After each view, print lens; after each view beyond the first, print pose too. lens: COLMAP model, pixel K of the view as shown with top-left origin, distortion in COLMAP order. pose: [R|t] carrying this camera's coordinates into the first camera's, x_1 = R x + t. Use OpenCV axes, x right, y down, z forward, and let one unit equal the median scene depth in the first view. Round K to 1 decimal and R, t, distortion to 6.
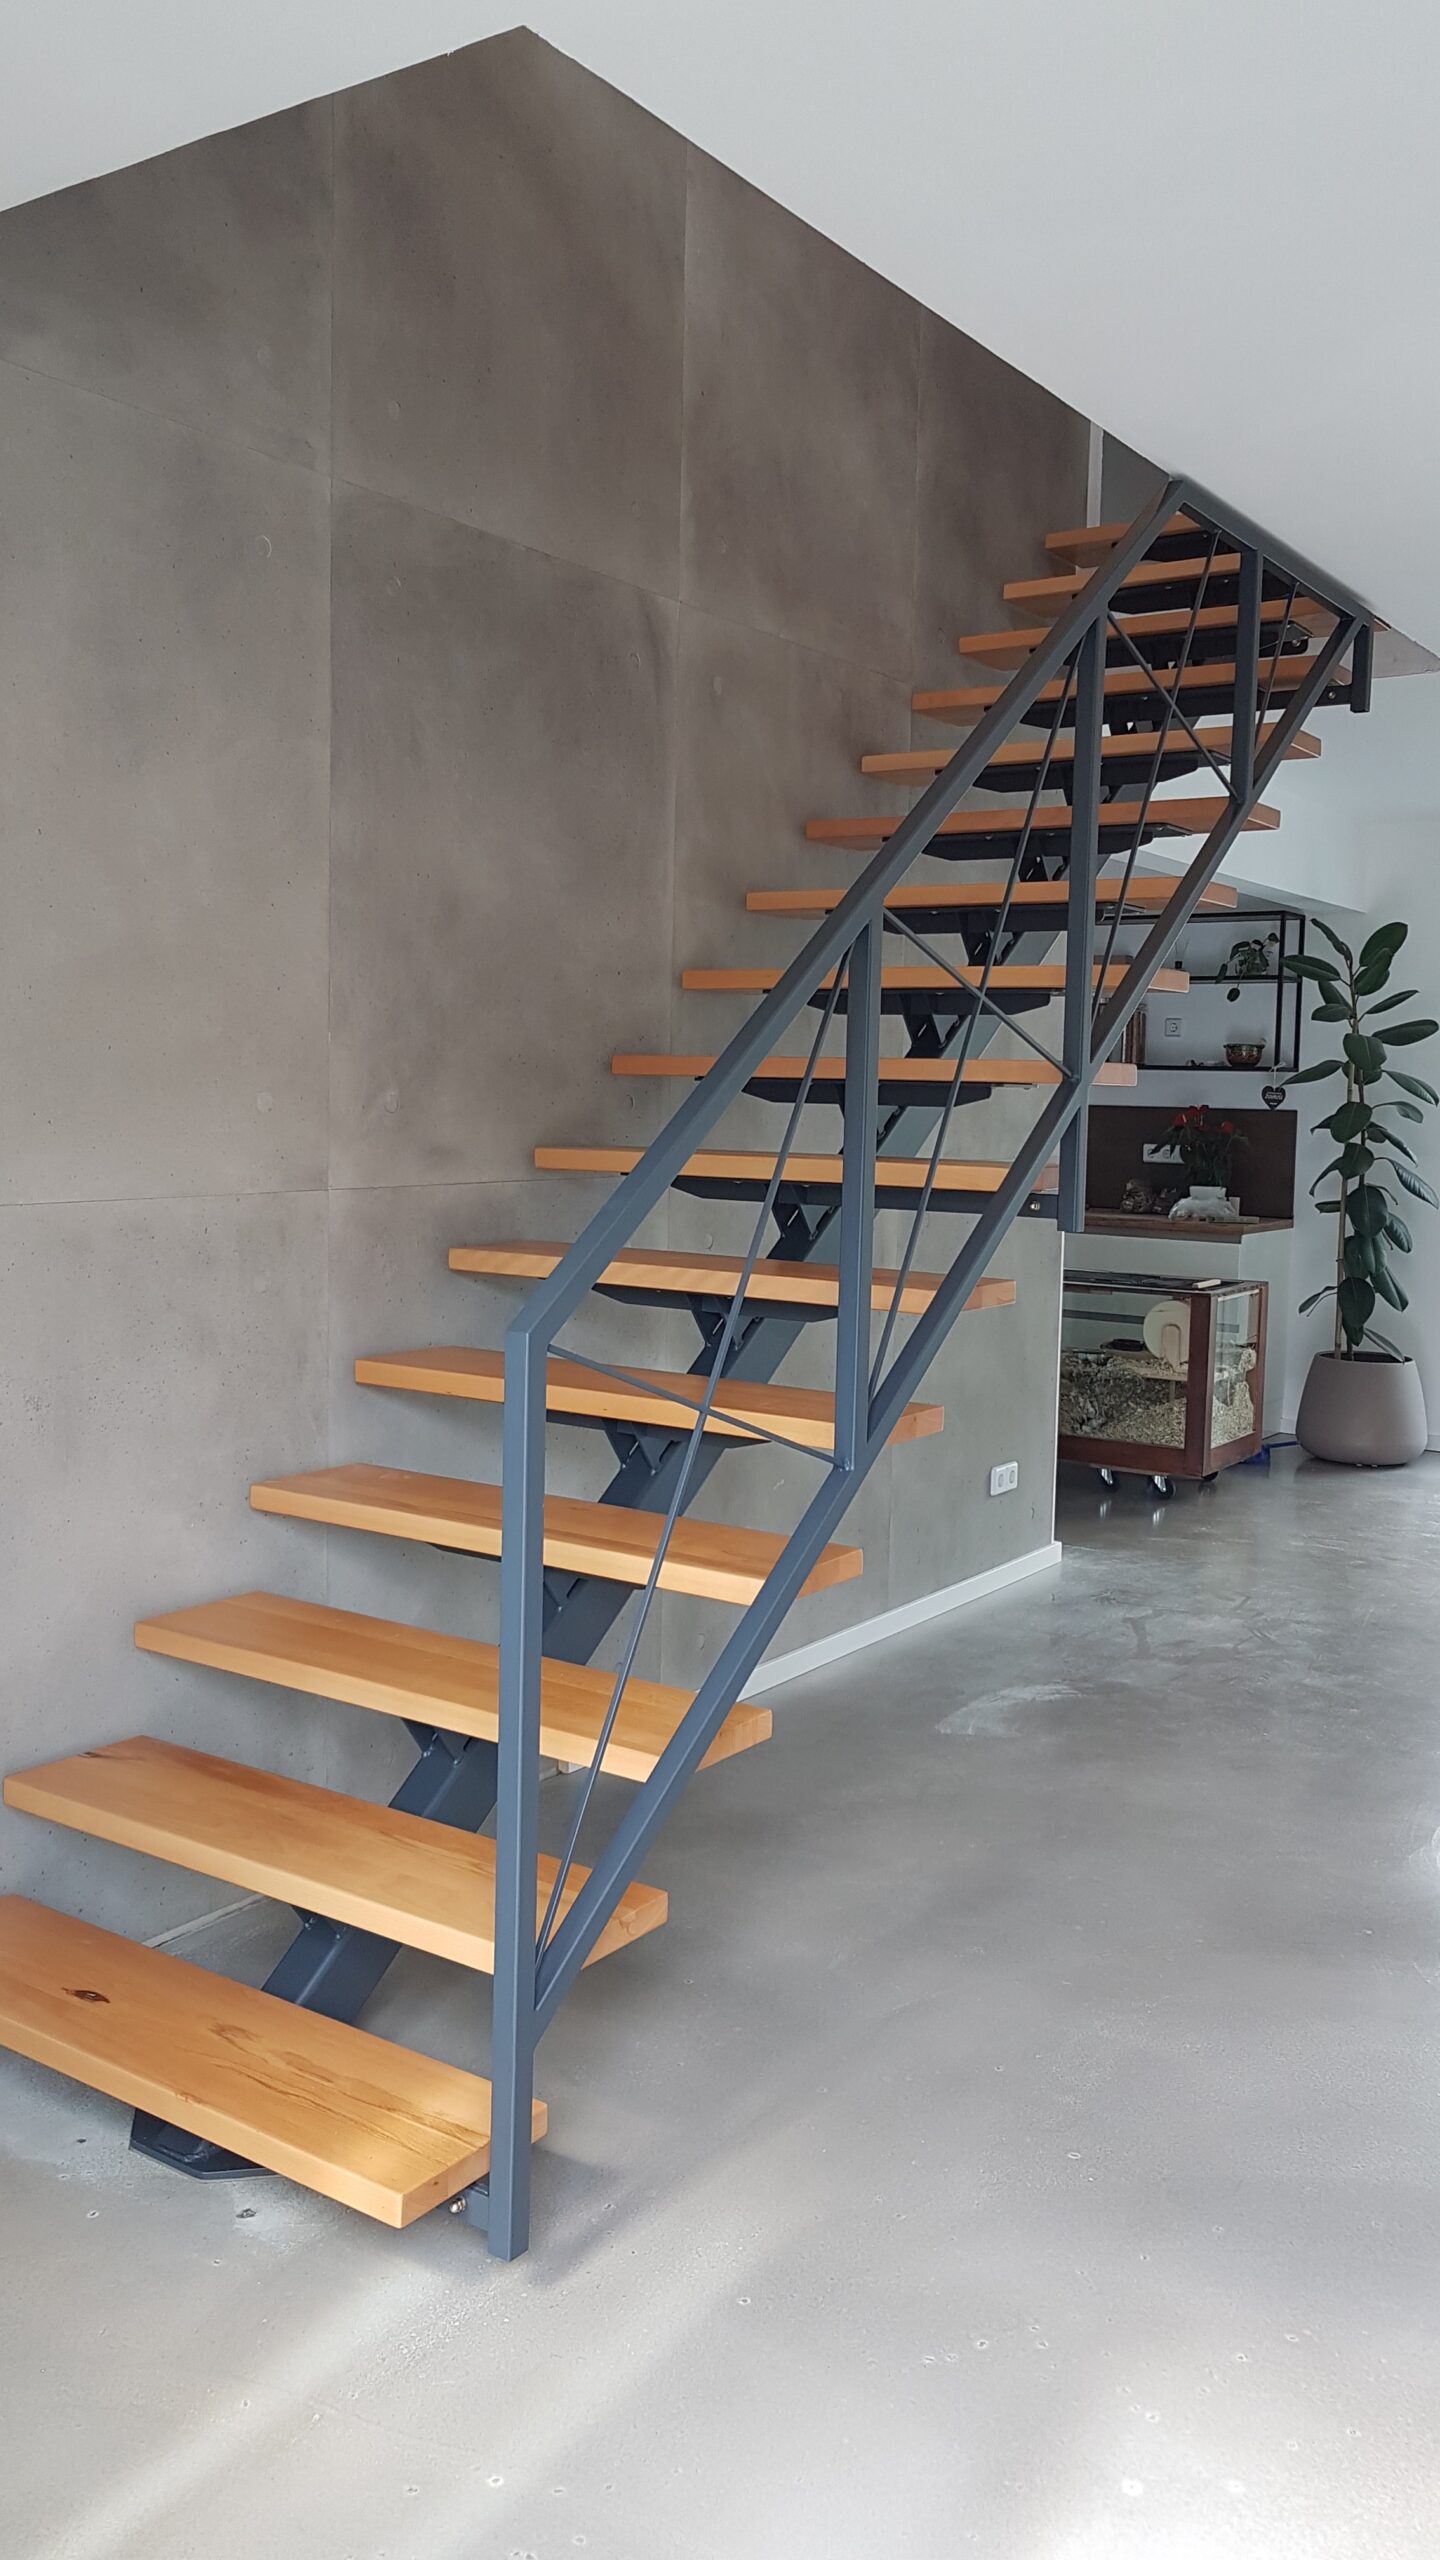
lens RADIAL K [[1990.0, 0, 720.0], [0, 1990.0, 1280.0], [0, 0, 1]] dist [-0.041263, -0.000151]
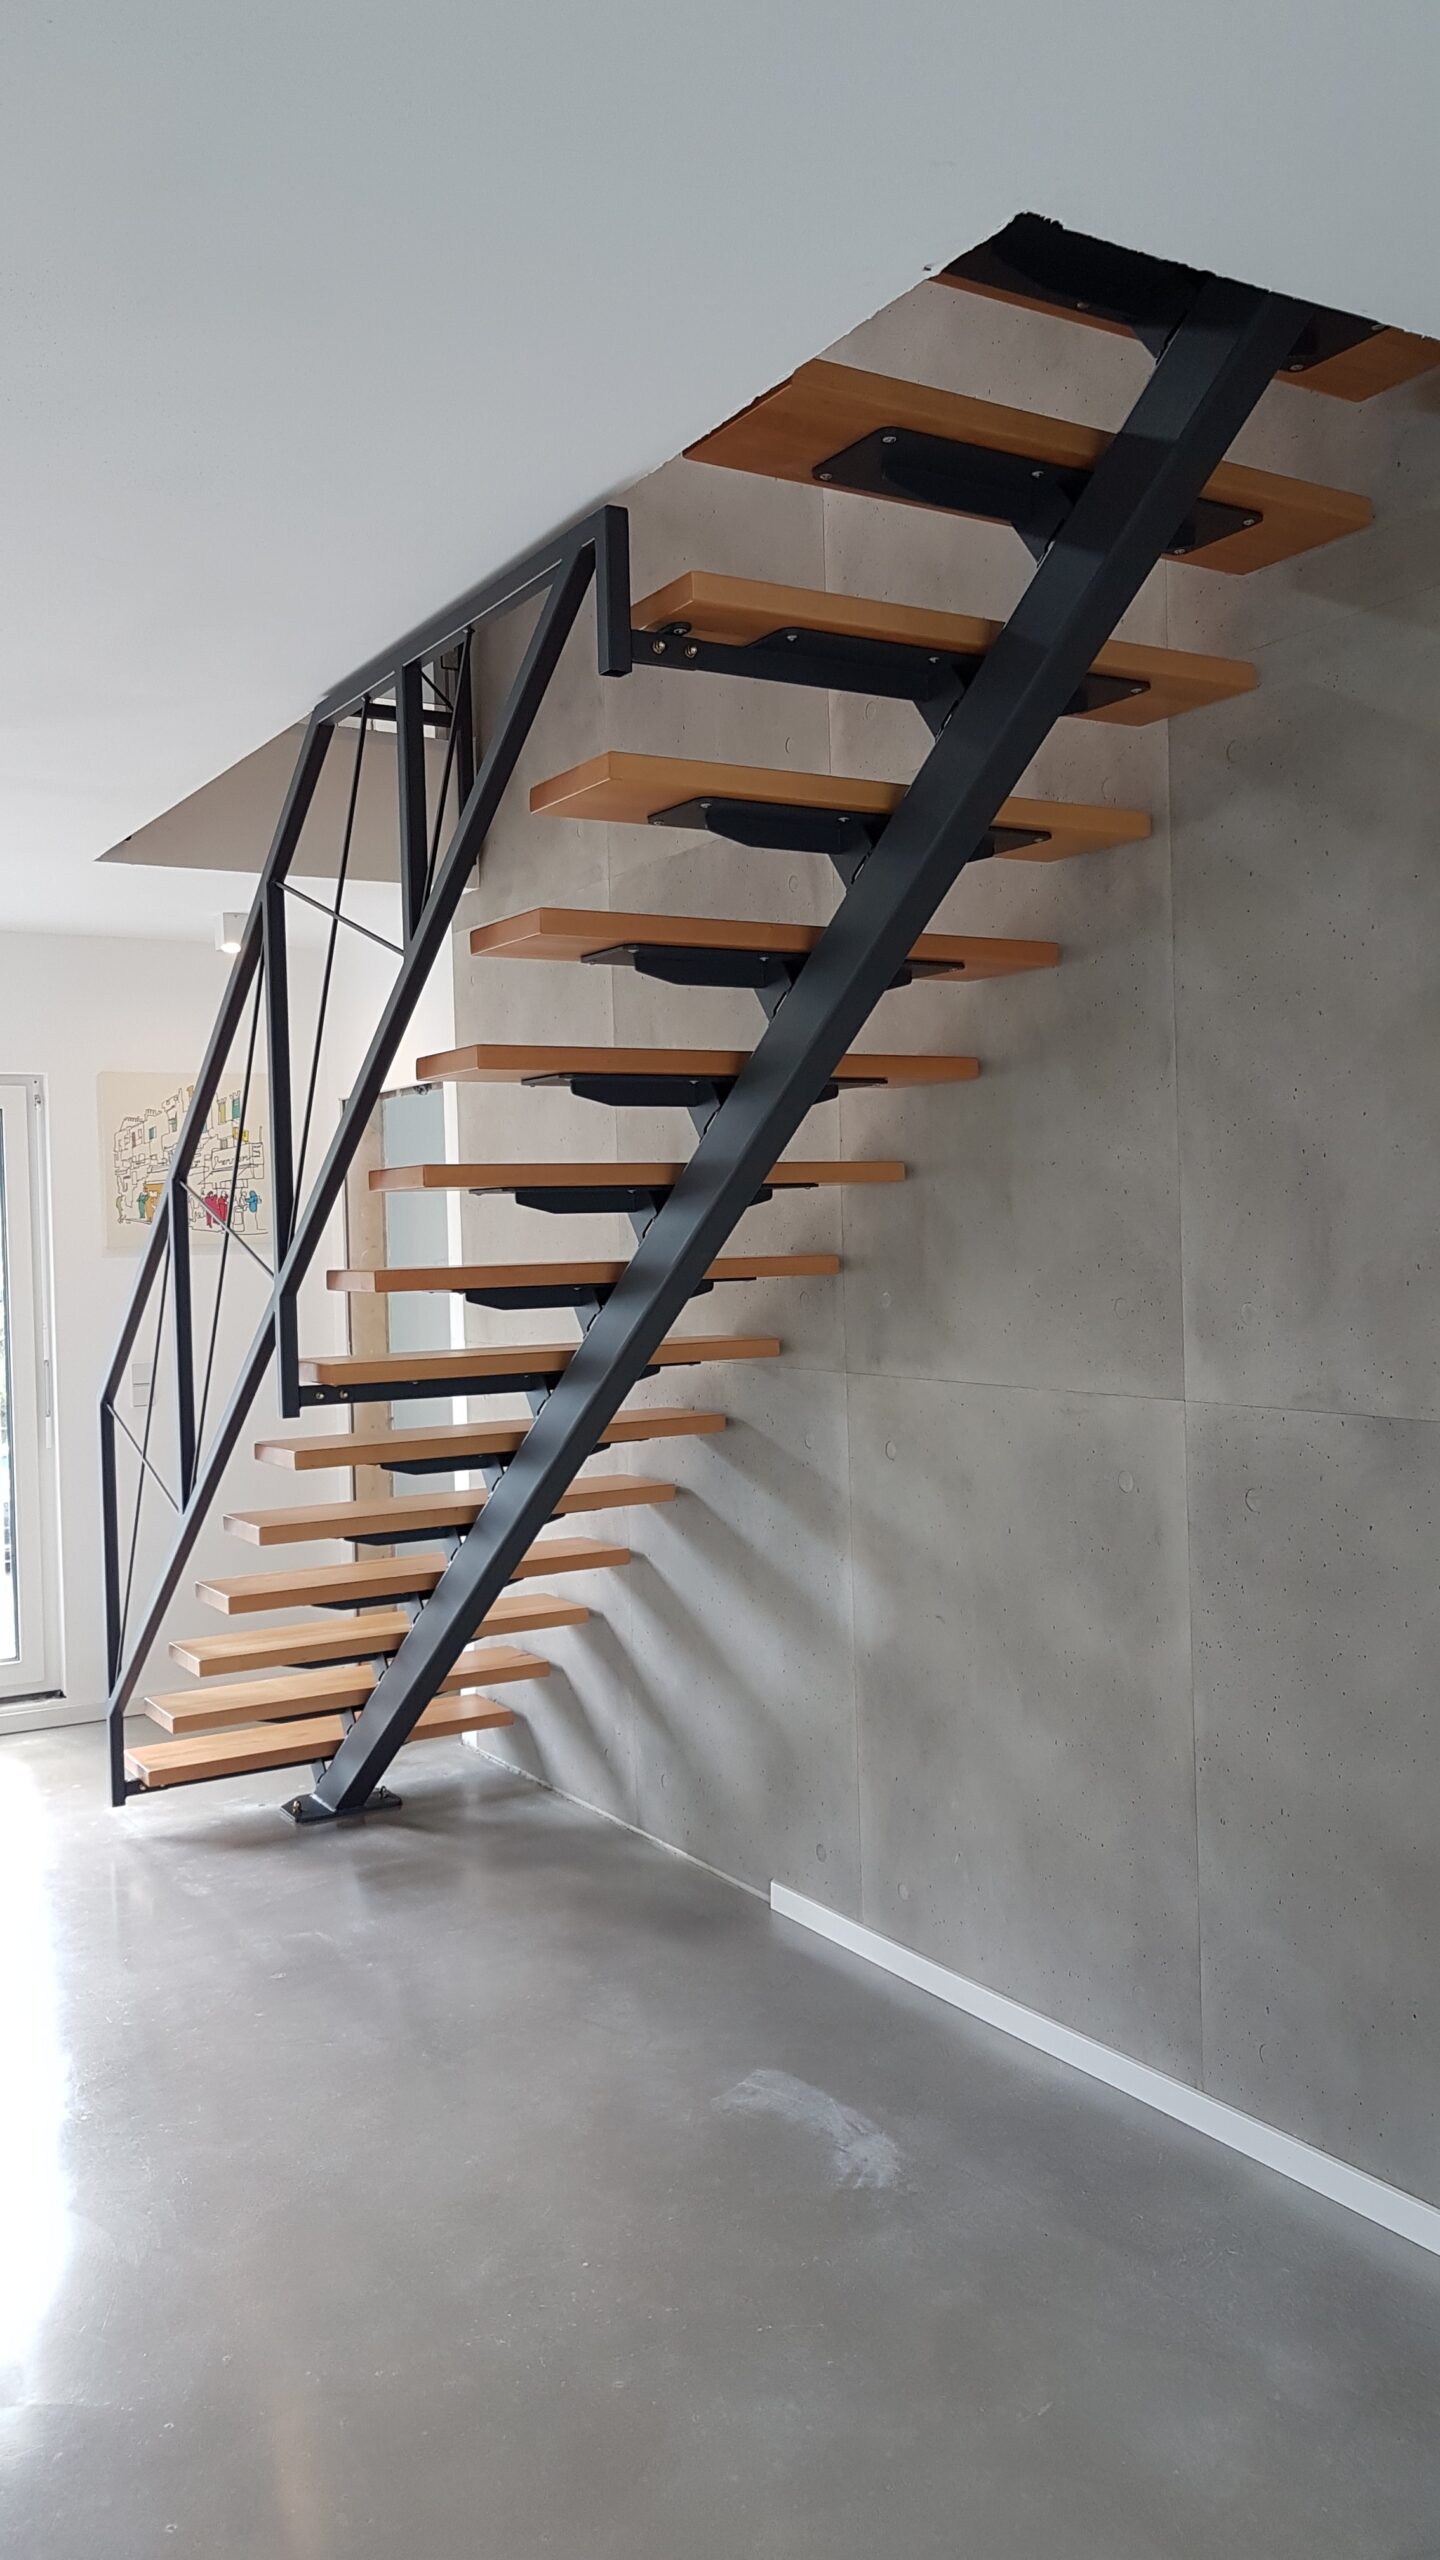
lens RADIAL K [[2014.0, 0, 741.2], [0, 2014.0, 1224.2], [0, 0, 1]] dist [-0.002702, 0.006463]
pose [[-0.420588, -0.015581, -0.907118, 0.936840], [-0.071868, 0.997283, 0.016192, -0.140083], [0.904401, 0.072003, -0.420565, 1.420793]]
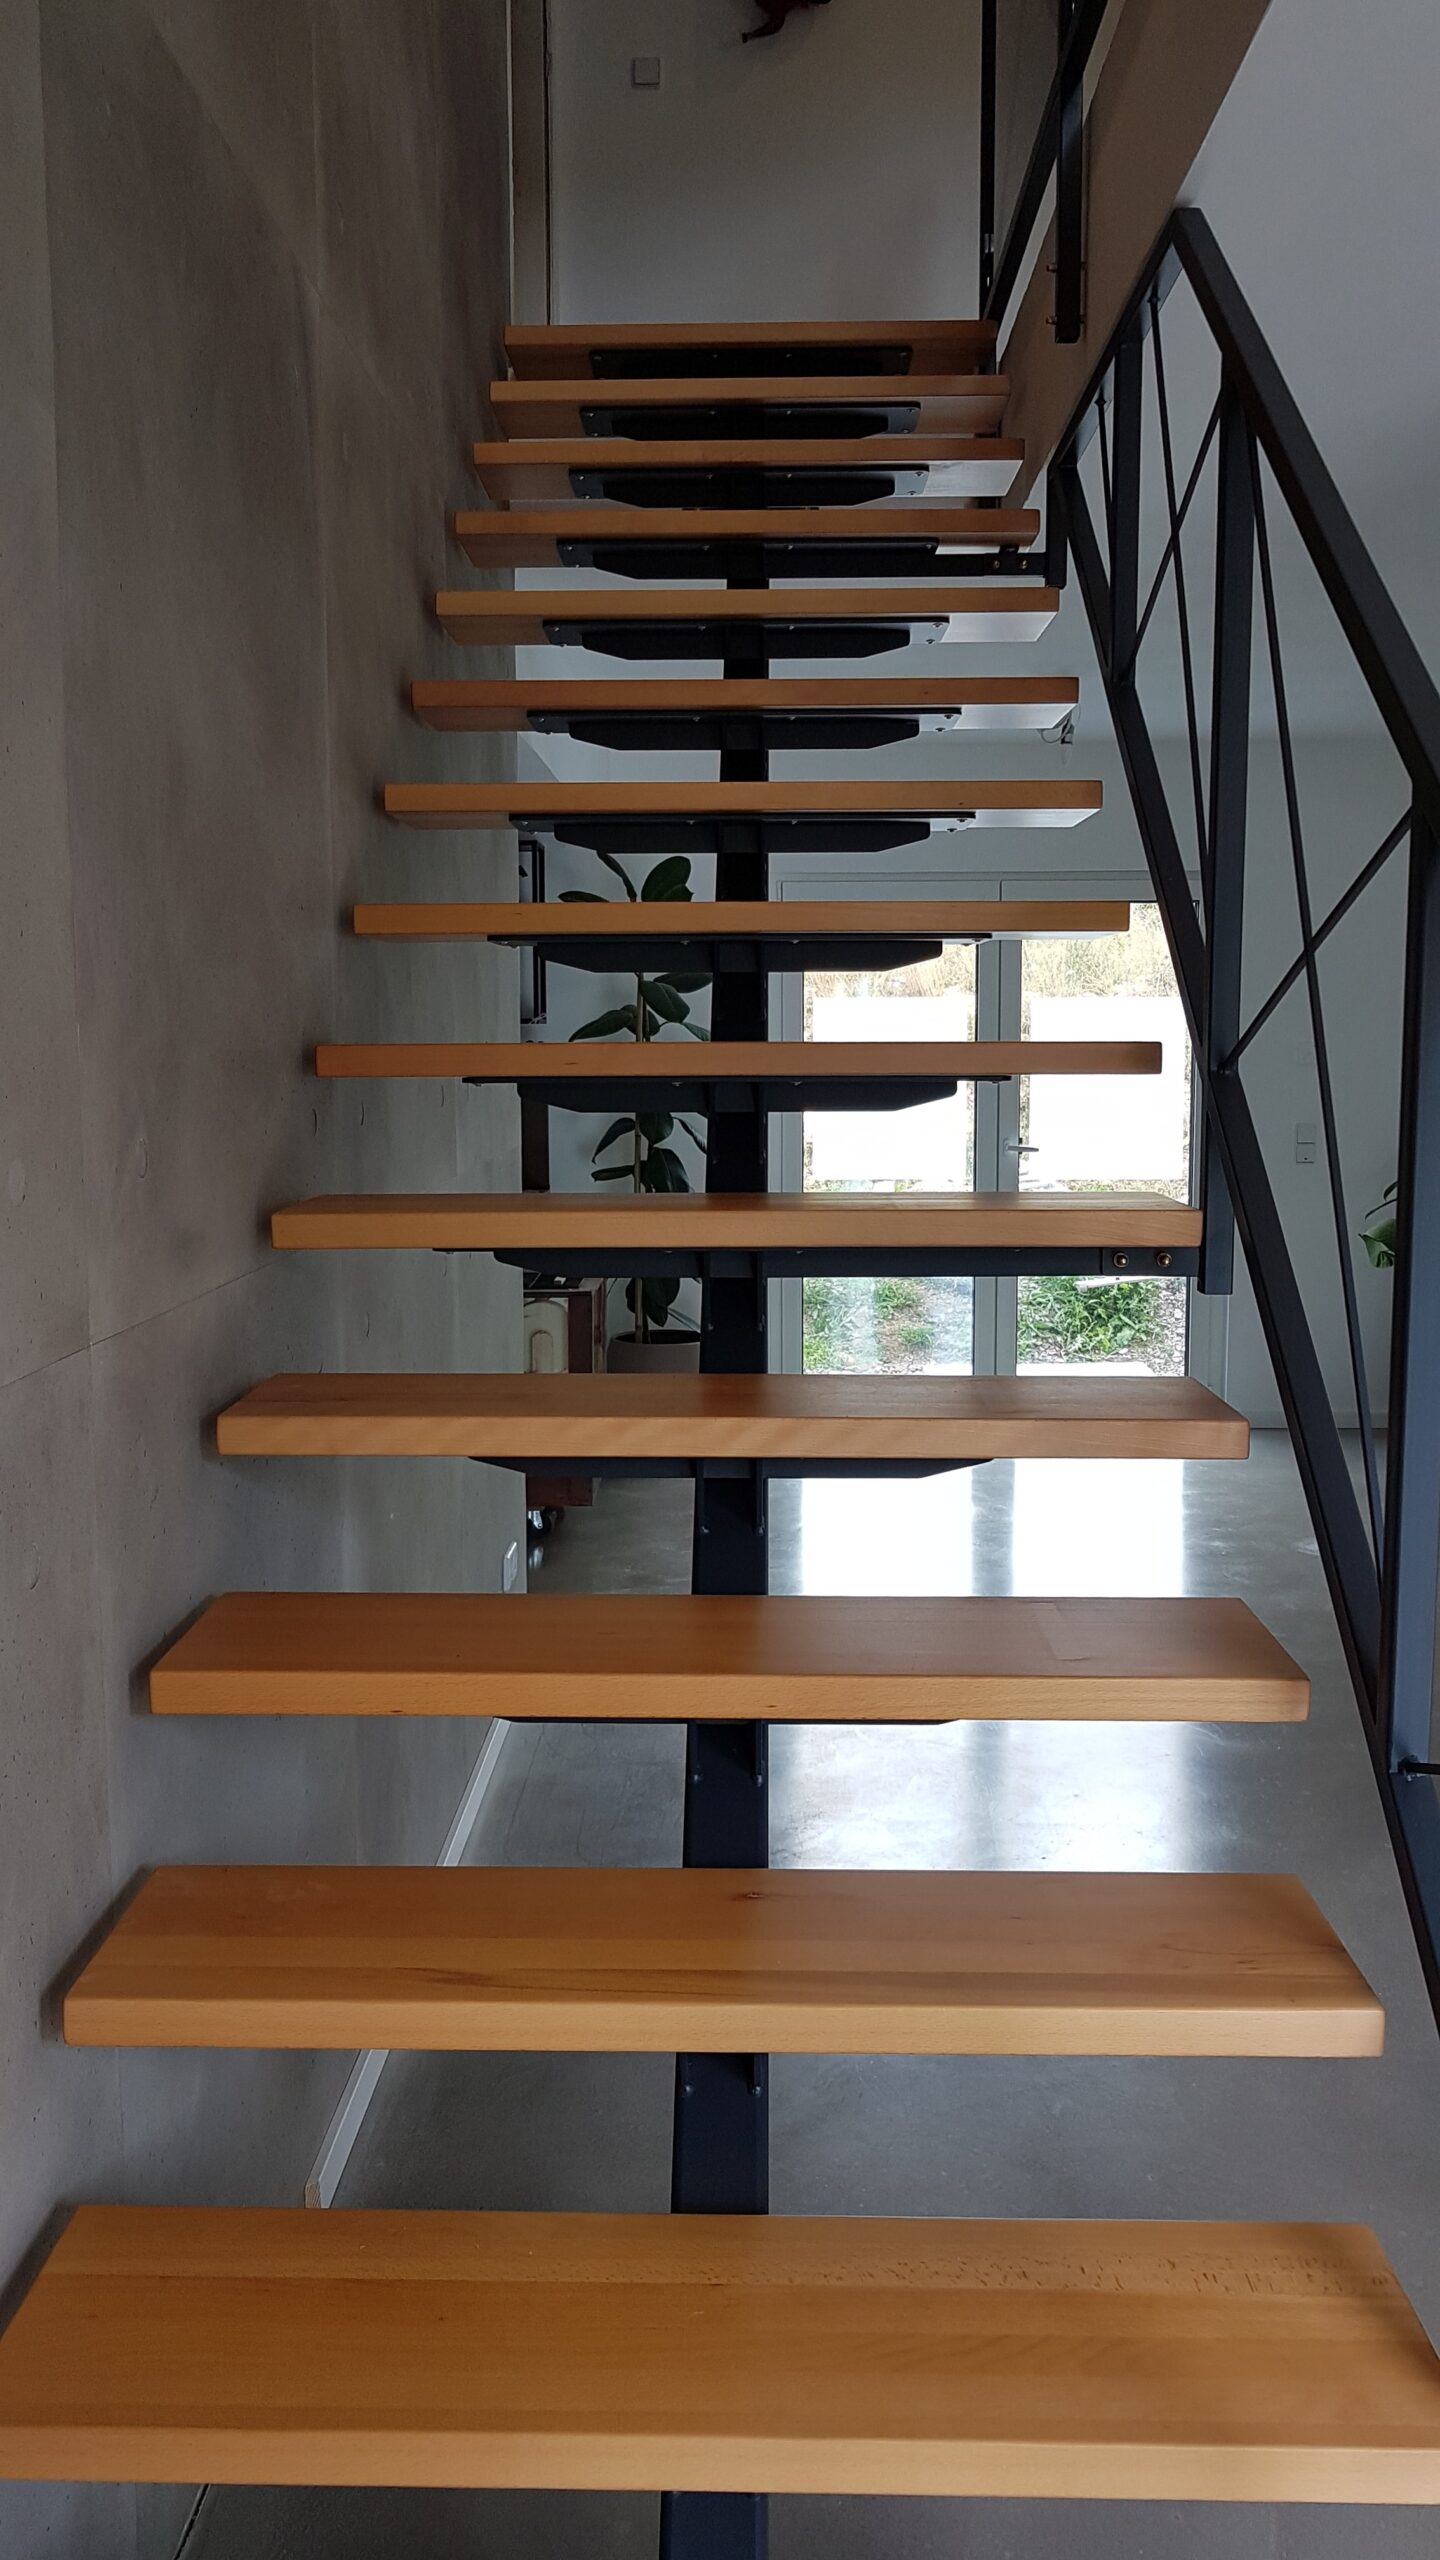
lens RADIAL K [[1998.4, 0, 720.0], [0, 1998.4, 1280.0], [0, 0, 1]] dist [0.005773, 0.002500]
pose [[0.842725, -0.091113, 0.530578, -0.266566], [0.075652, 0.995837, 0.050850, -0.061195], [-0.533002, -0.002713, 0.846110, 0.405460]]
